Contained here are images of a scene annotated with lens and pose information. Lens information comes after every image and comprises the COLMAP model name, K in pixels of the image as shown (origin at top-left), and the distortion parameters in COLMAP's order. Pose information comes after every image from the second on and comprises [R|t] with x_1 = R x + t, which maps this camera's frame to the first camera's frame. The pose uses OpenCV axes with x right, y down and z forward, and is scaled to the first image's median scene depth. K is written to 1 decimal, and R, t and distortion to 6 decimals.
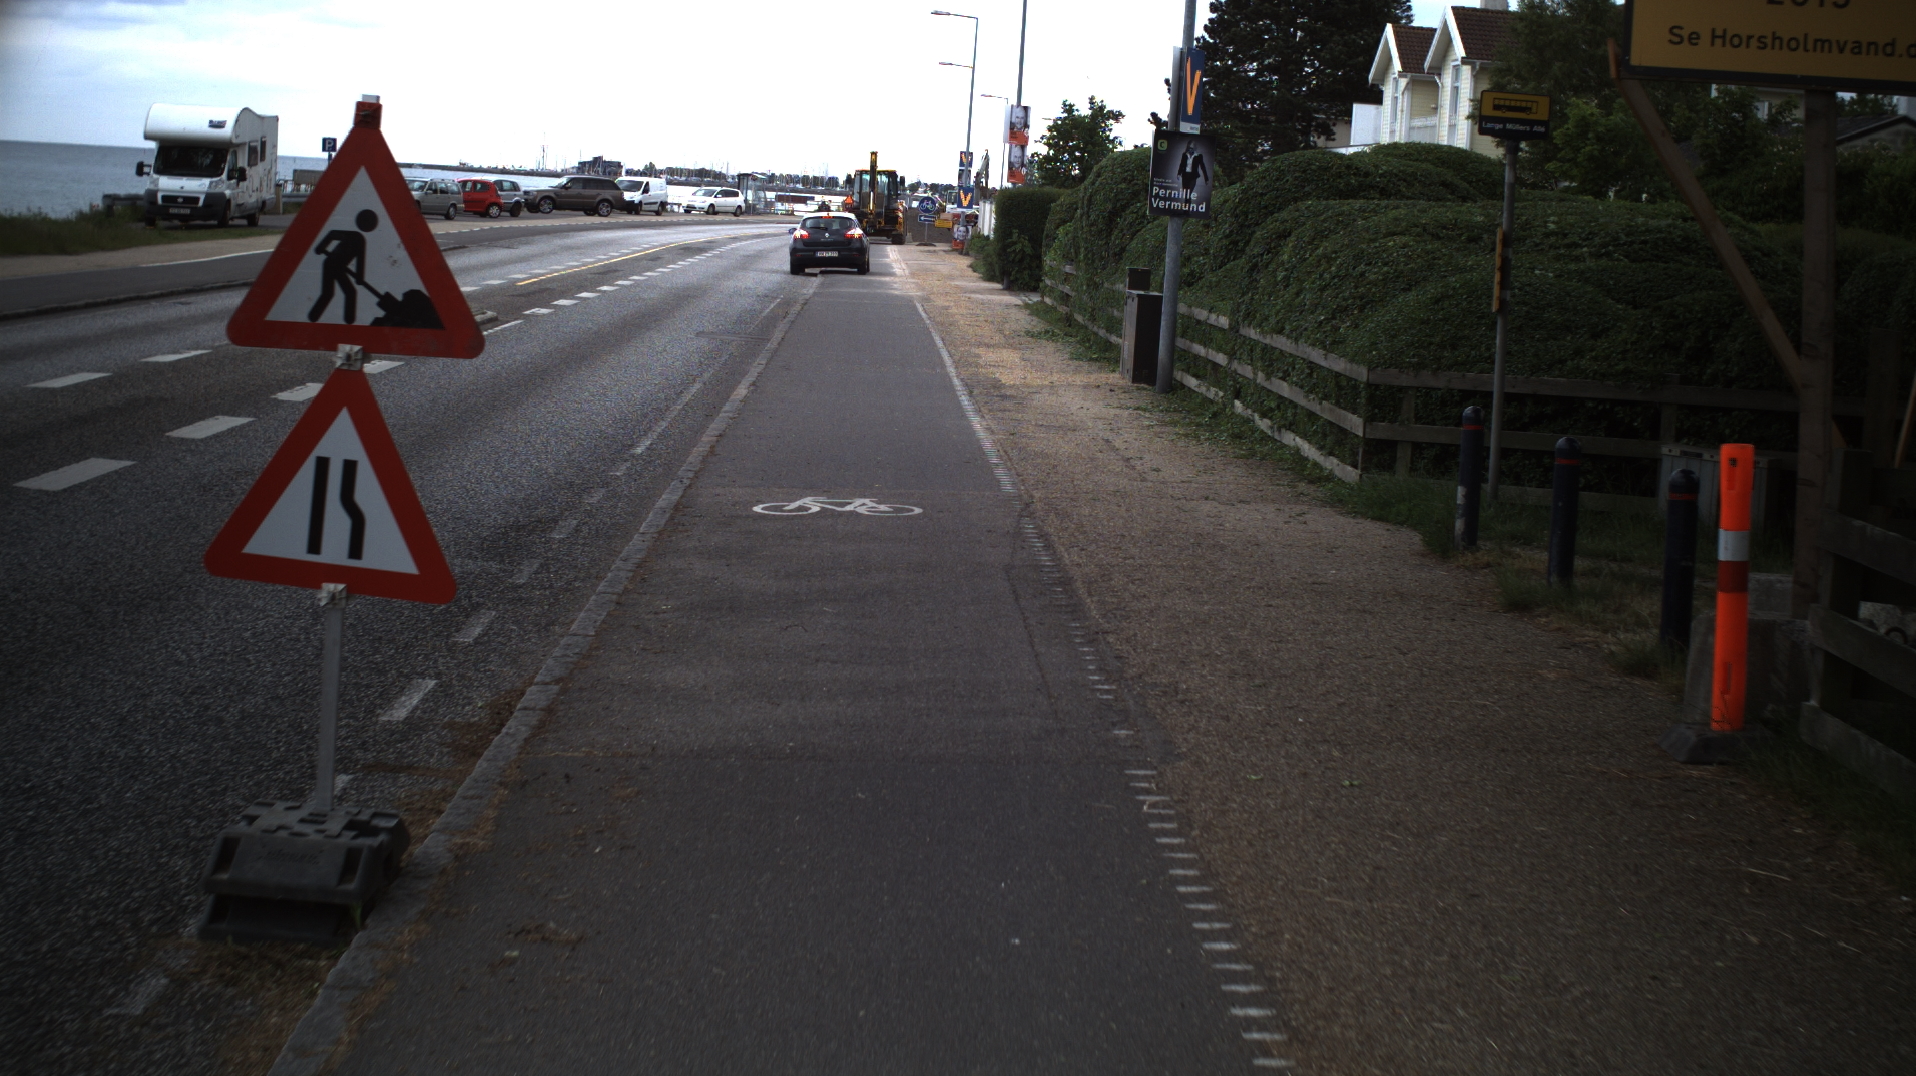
lens RADIAL K [[2805.3, 0, 943.5], [0, 2805.3, 539.4], [0, 0, 1]] dist [-0.158034, 0.000000]
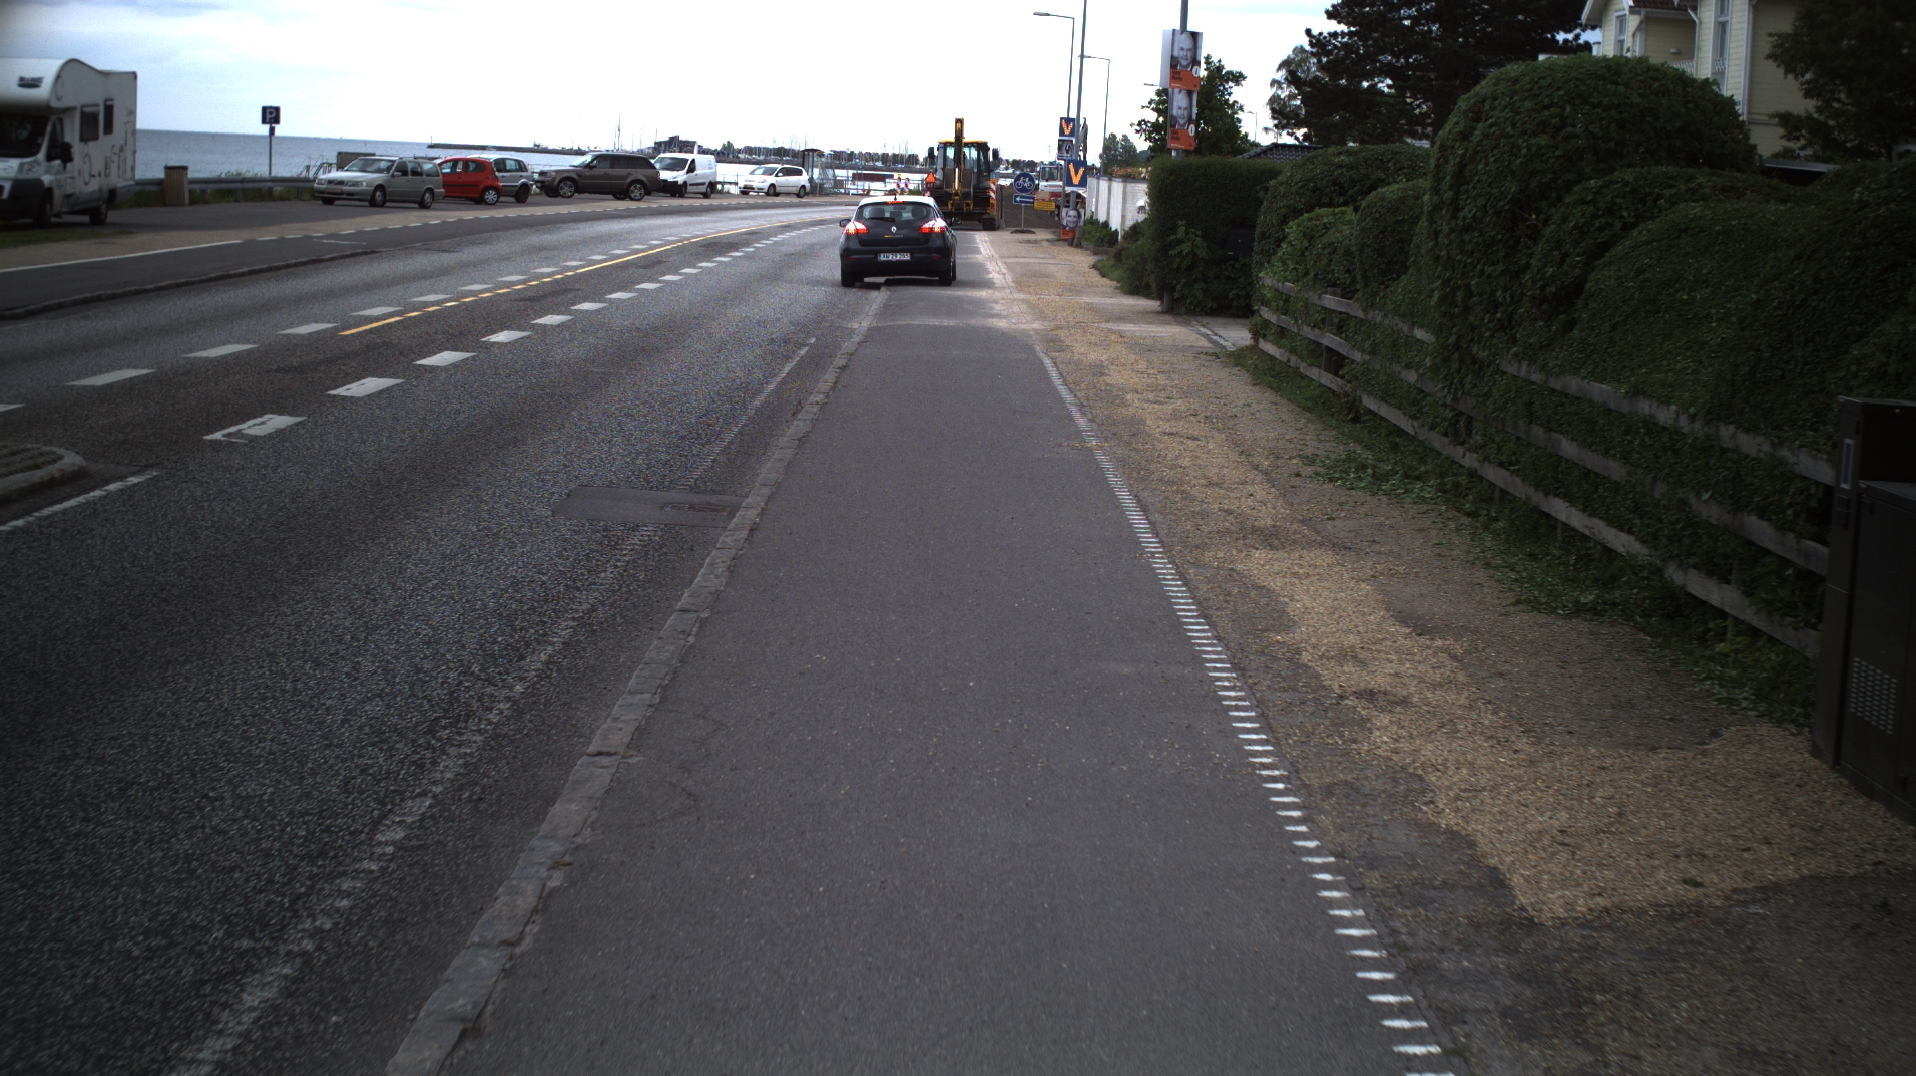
lens RADIAL K [[2800.3, 0, 970.1], [0, 2800.3, 544.3], [0, 0, 1]] dist [-0.153324, 0.000000]
pose [[0.999751, -0.008738, -0.020509, -0.014246], [0.008945, 0.999910, 0.010027, -0.056160], [0.020419, -0.010208, 0.999739, 0.462589]]
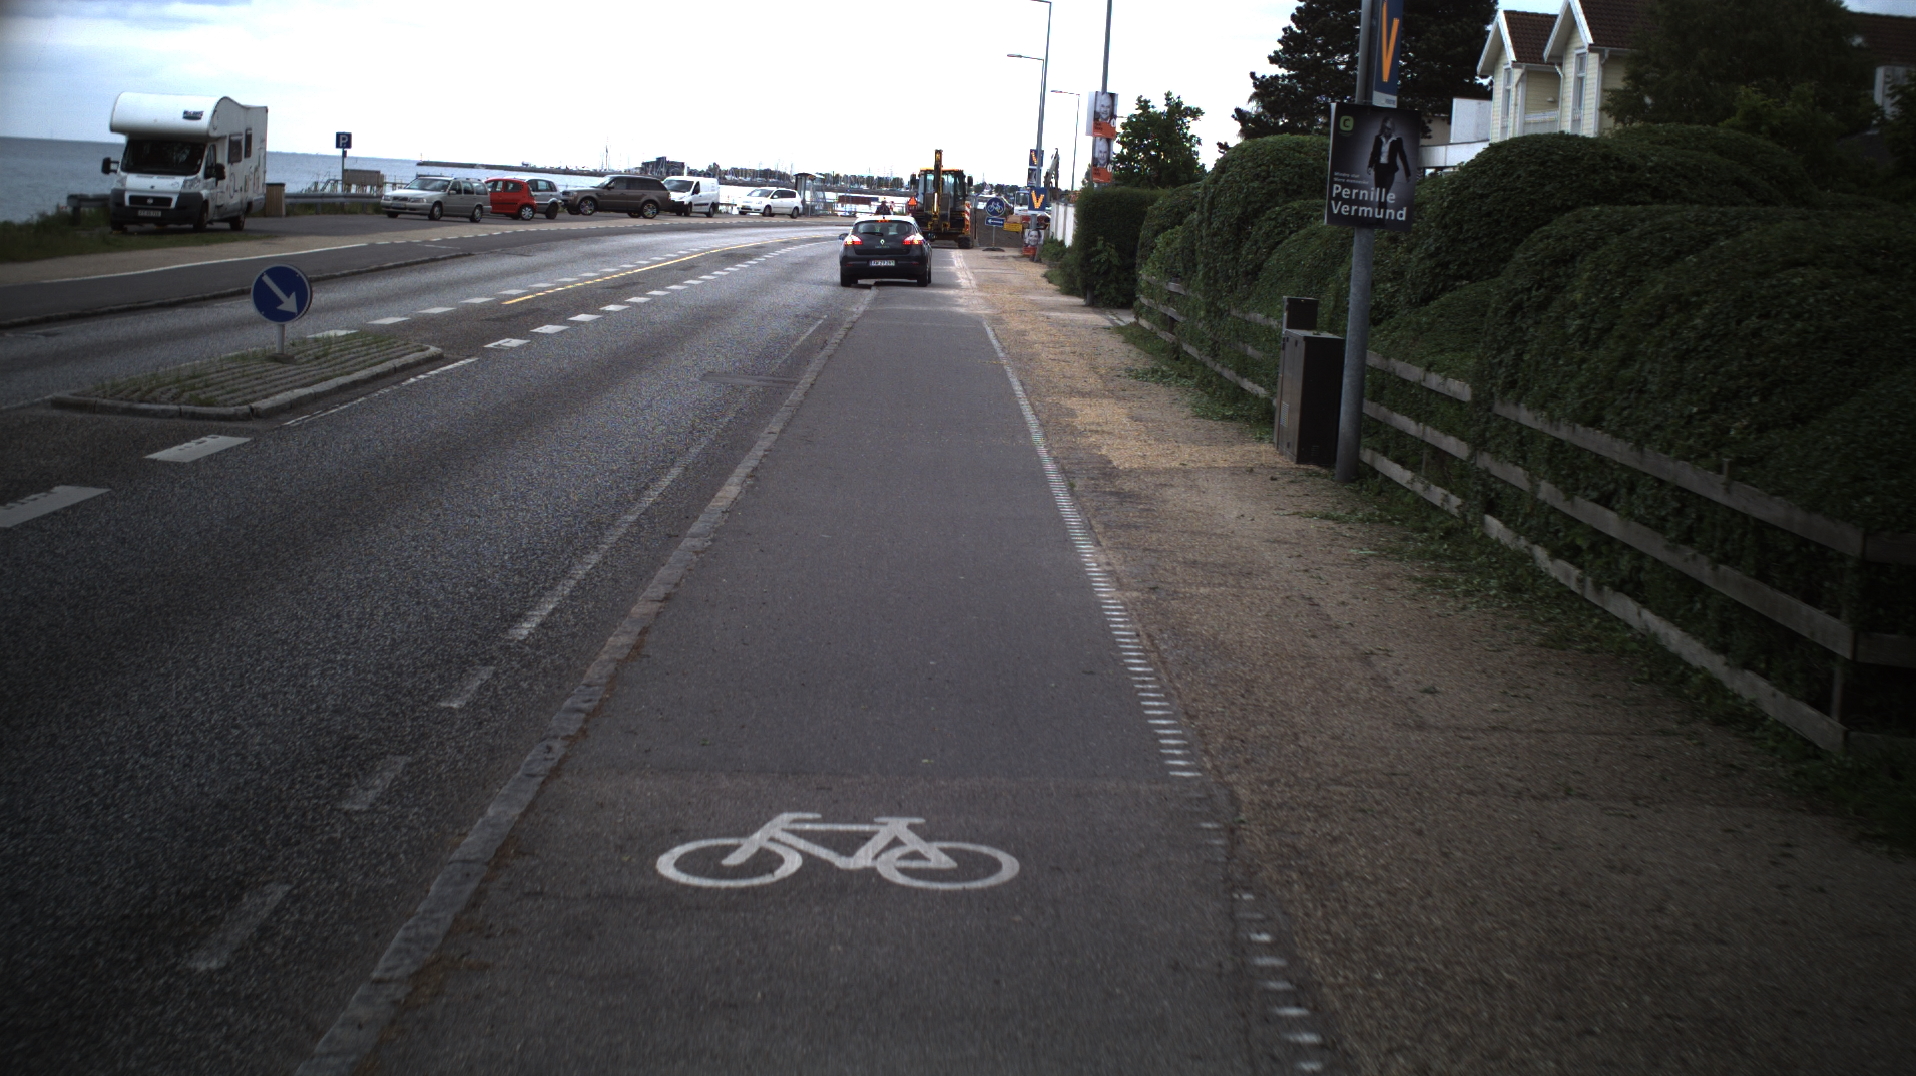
lens RADIAL K [[2805.3, 0, 977.5], [0, 2805.3, 533.7], [0, 0, 1]] dist [-0.158034, 0.000000]
pose [[0.999938, 0.002183, -0.010910, -0.003310], [-0.002209, 0.999995, -0.002385, -0.022738], [0.010905, 0.002409, 0.999938, 0.185105]]
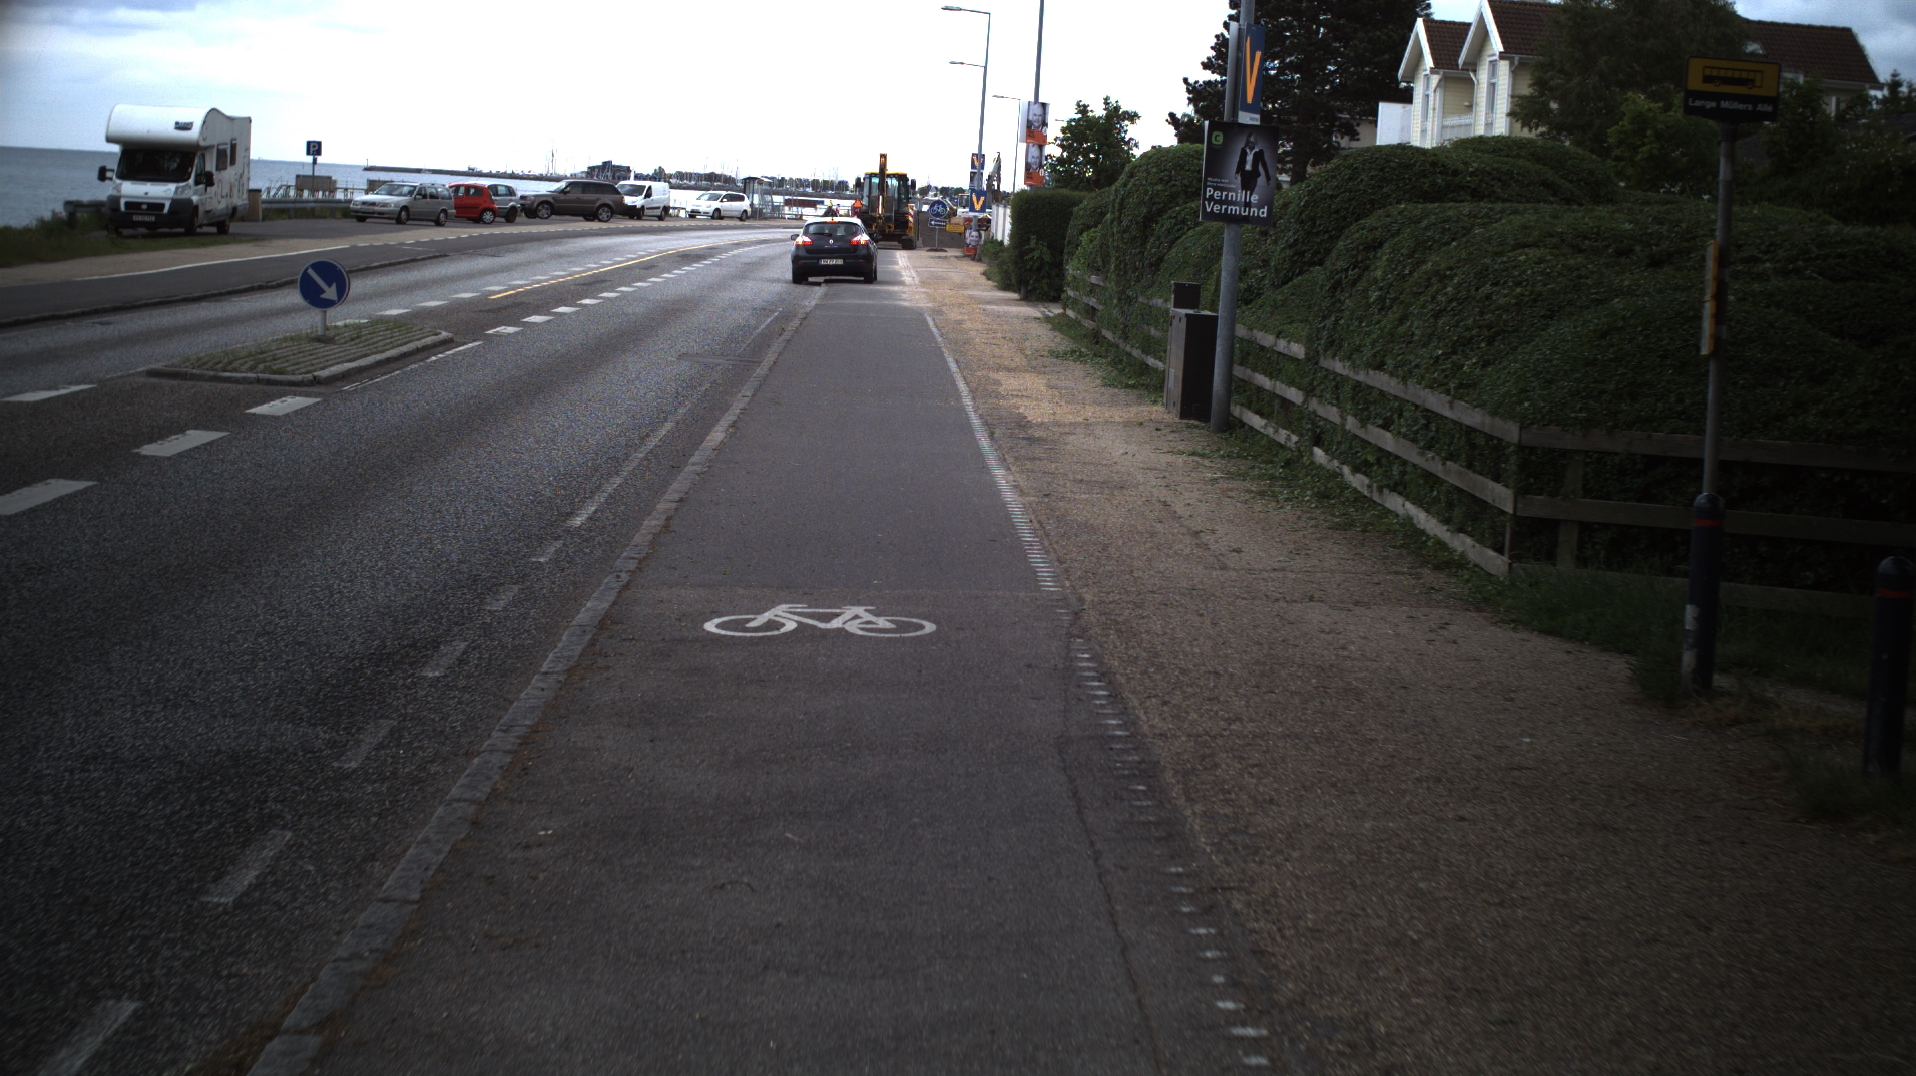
lens RADIAL K [[2805.3, 0, 945.4], [0, 2805.3, 538.6], [0, 0, 1]] dist [-0.158034, 0.000000]
pose [[0.999990, -0.002957, -0.003360, -0.000867], [0.002952, 0.999994, -0.001523, -0.011358], [0.003365, 0.001513, 0.999993, 0.092477]]
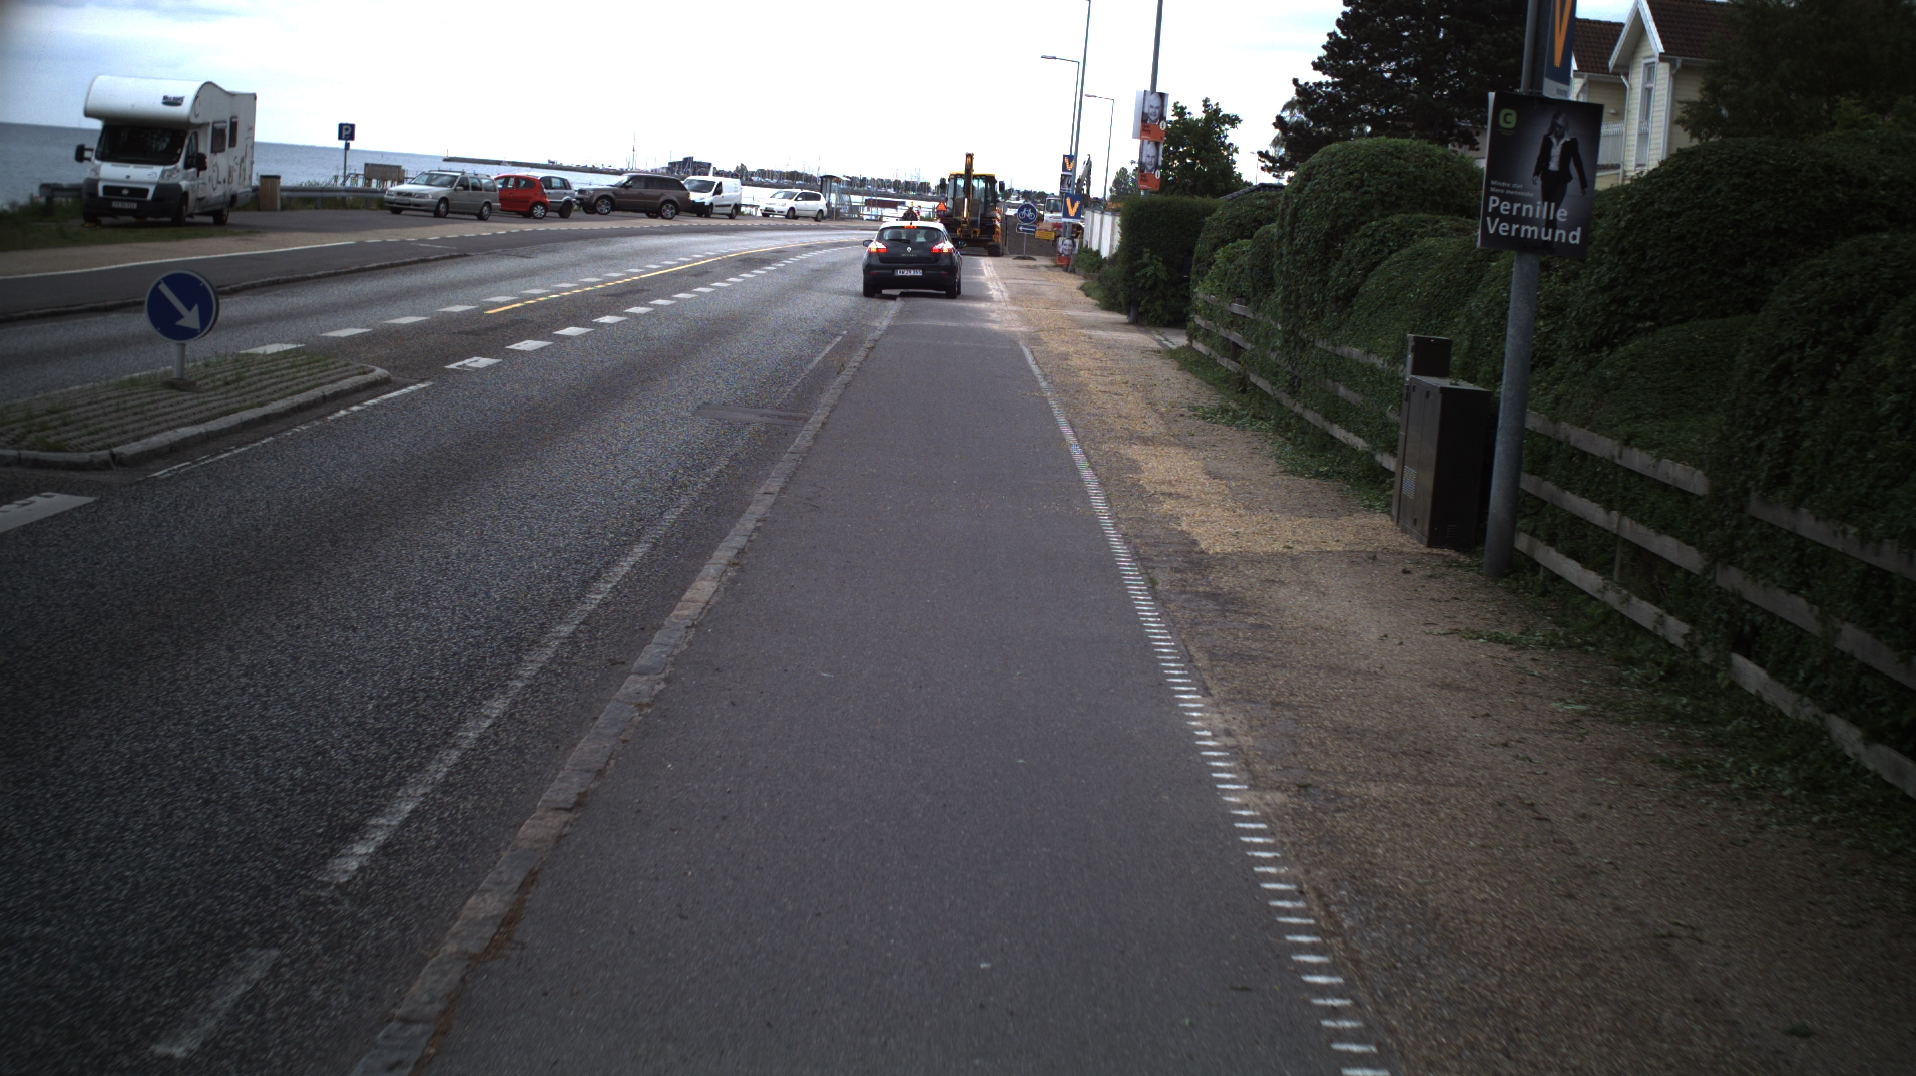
lens RADIAL K [[2805.3, 0, 984.7], [0, 2805.3, 538.8], [0, 0, 1]] dist [-0.158034, 0.000000]
pose [[0.999669, 0.020376, -0.015707, -0.007880], [-0.020418, 0.999788, -0.002519, -0.034132], [0.015652, 0.002839, 0.999873, 0.277466]]
